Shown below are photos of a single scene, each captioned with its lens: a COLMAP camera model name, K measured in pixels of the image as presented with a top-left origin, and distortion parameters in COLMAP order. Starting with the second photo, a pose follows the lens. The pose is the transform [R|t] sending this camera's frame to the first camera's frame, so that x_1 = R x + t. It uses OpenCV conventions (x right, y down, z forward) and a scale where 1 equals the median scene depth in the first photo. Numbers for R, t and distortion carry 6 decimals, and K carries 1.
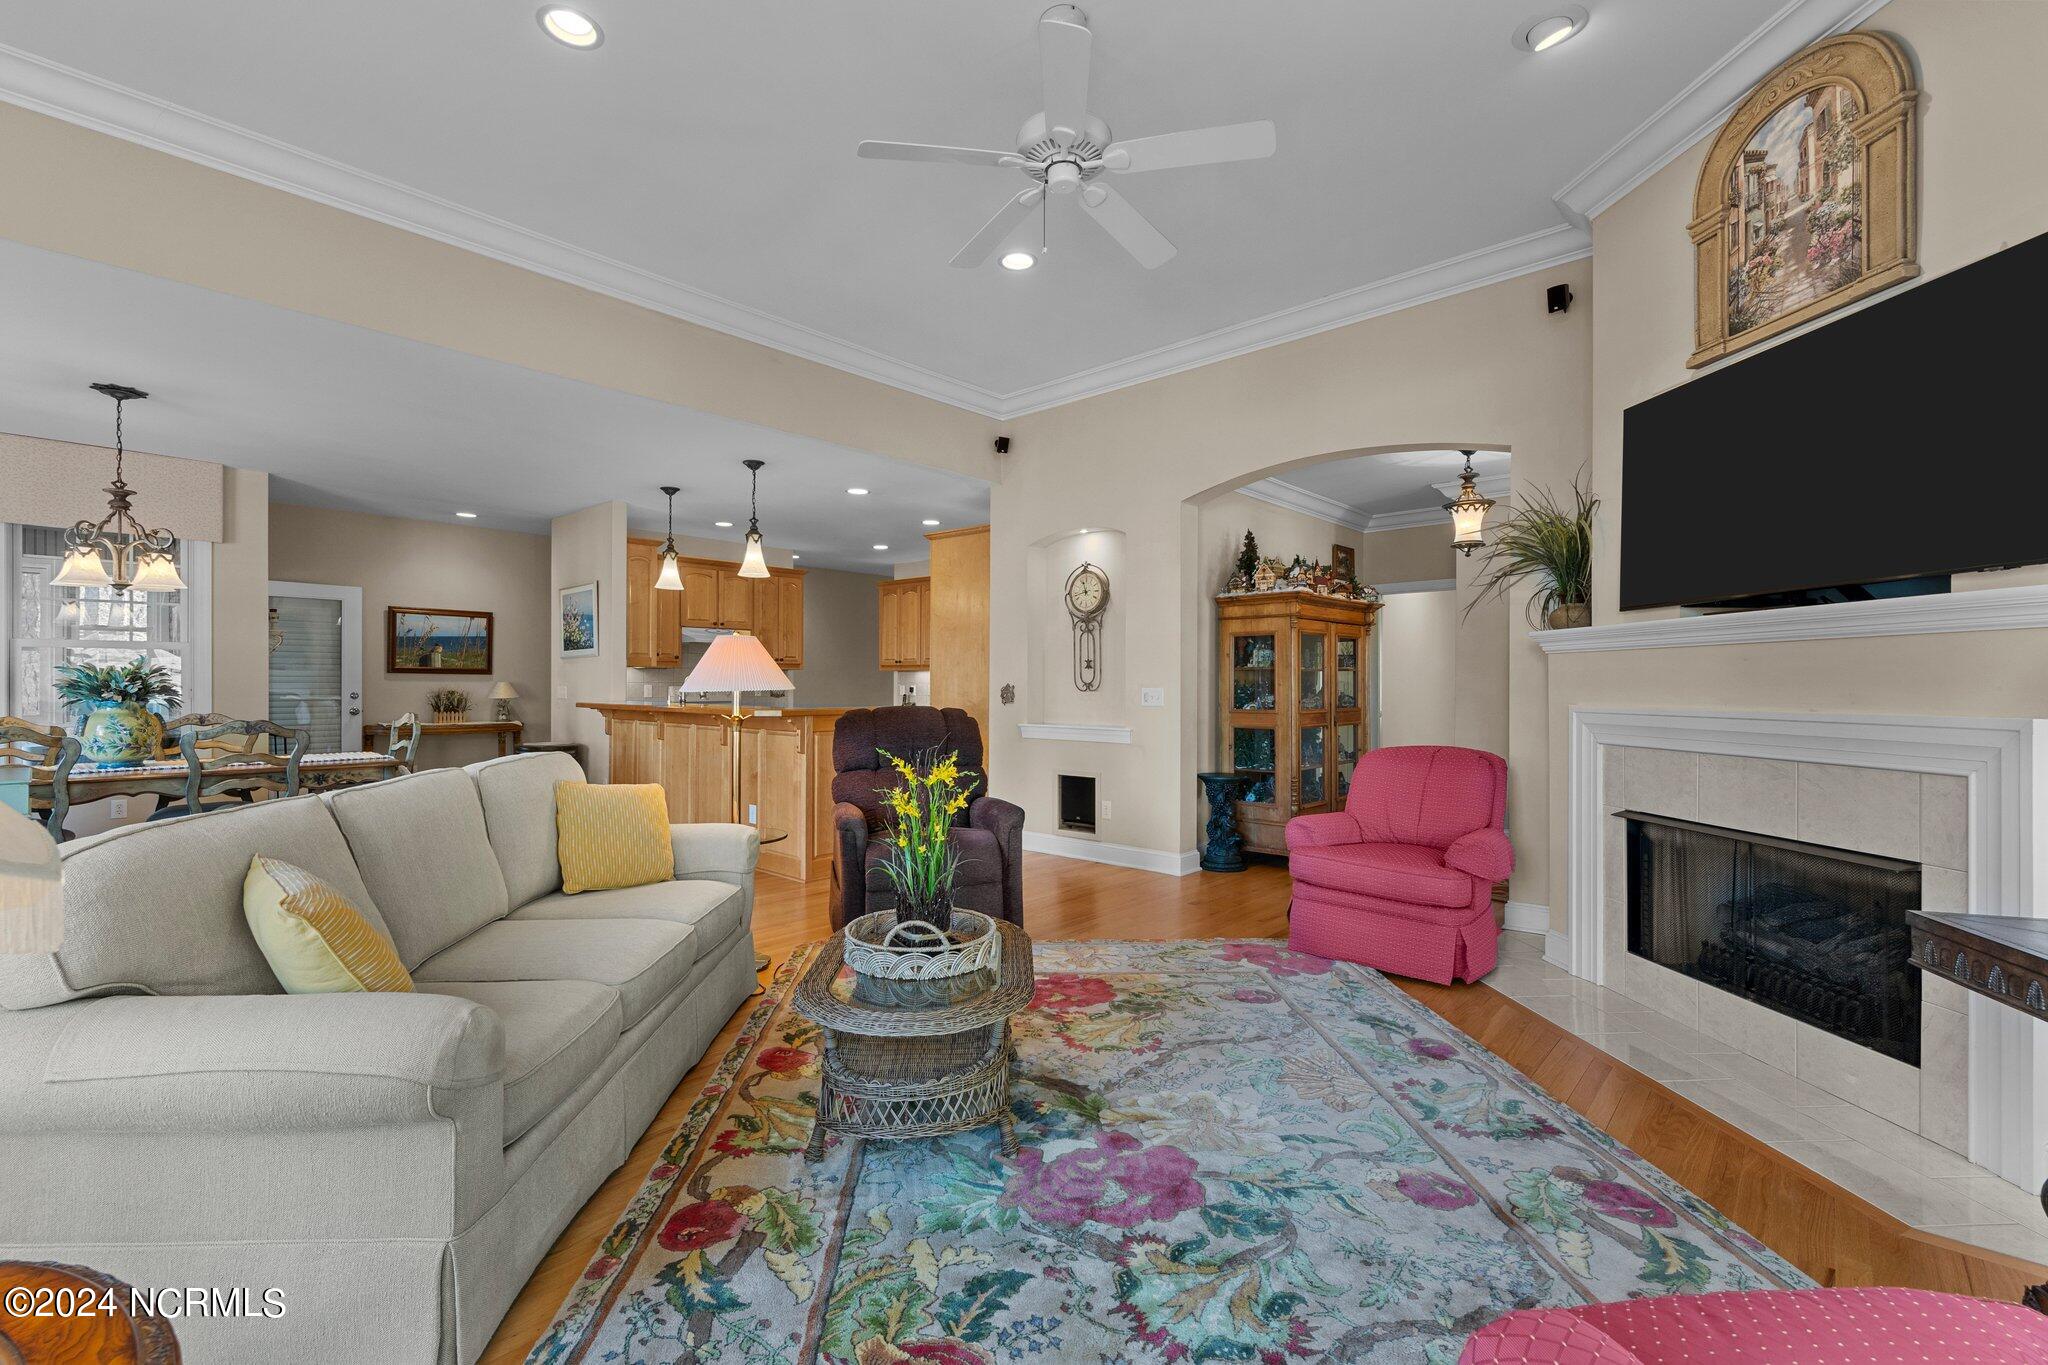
lens RADIAL K [[898.4, 0, 1024.0], [0, 898.4, 682.5], [0, 0, 1]] dist [0.000477, 0.000017]
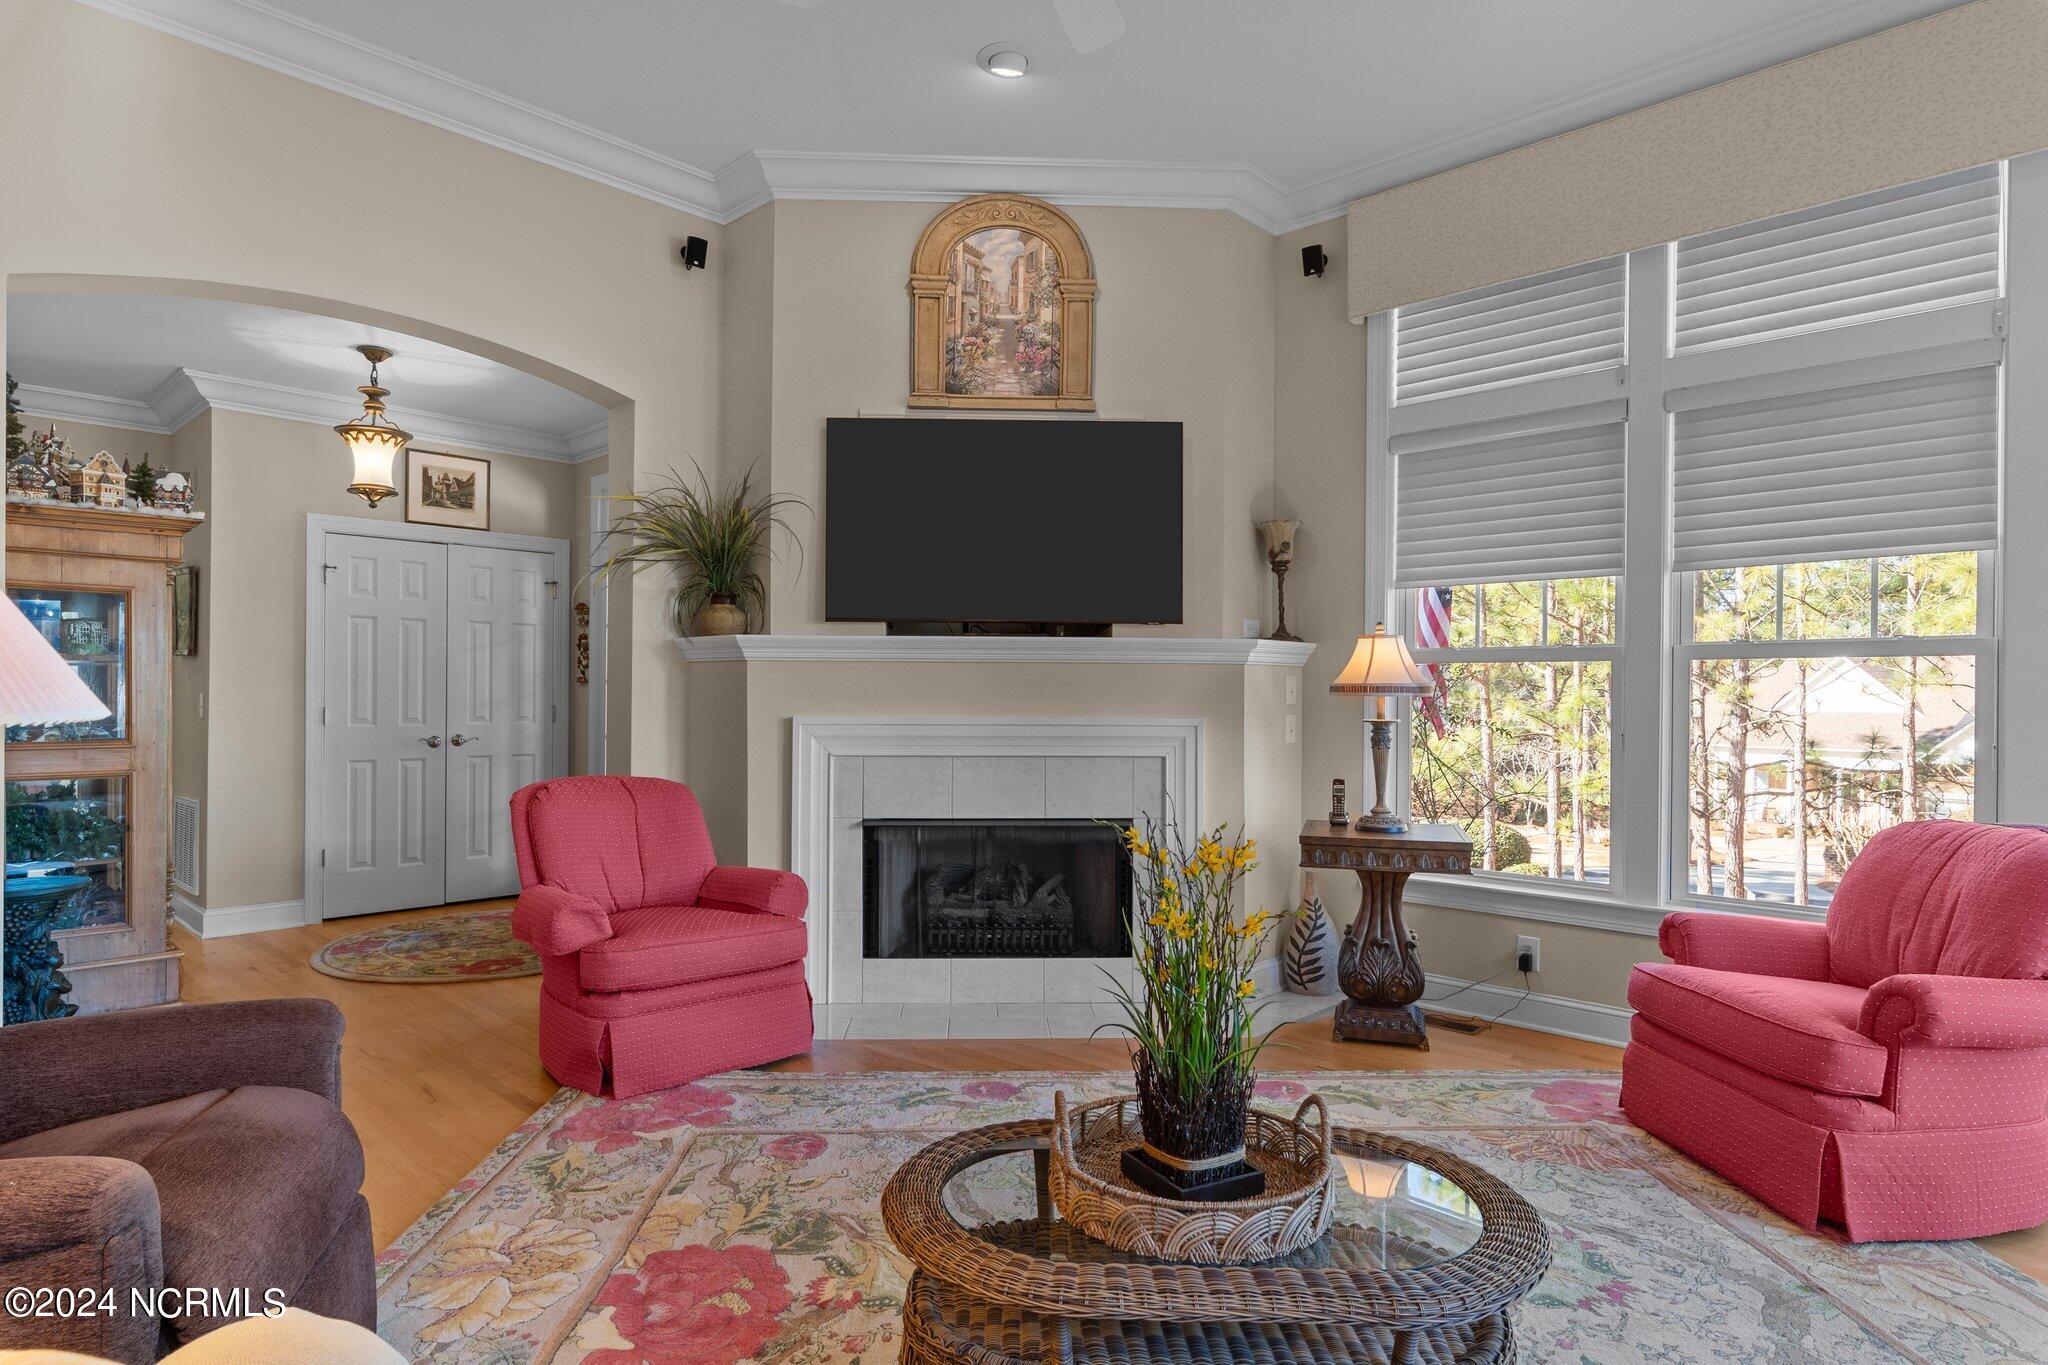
lens RADIAL K [[1168.5, 0, 1025.0], [0, 1168.5, 706.8], [0, 0, 1]] dist [0.000795, 0.000167]
pose [[0.028225, -0.004289, 0.999592, -0.718256], [-0.009710, 0.999942, 0.004565, 0.007469], [-0.999554, -0.009835, 0.028182, 0.869964]]
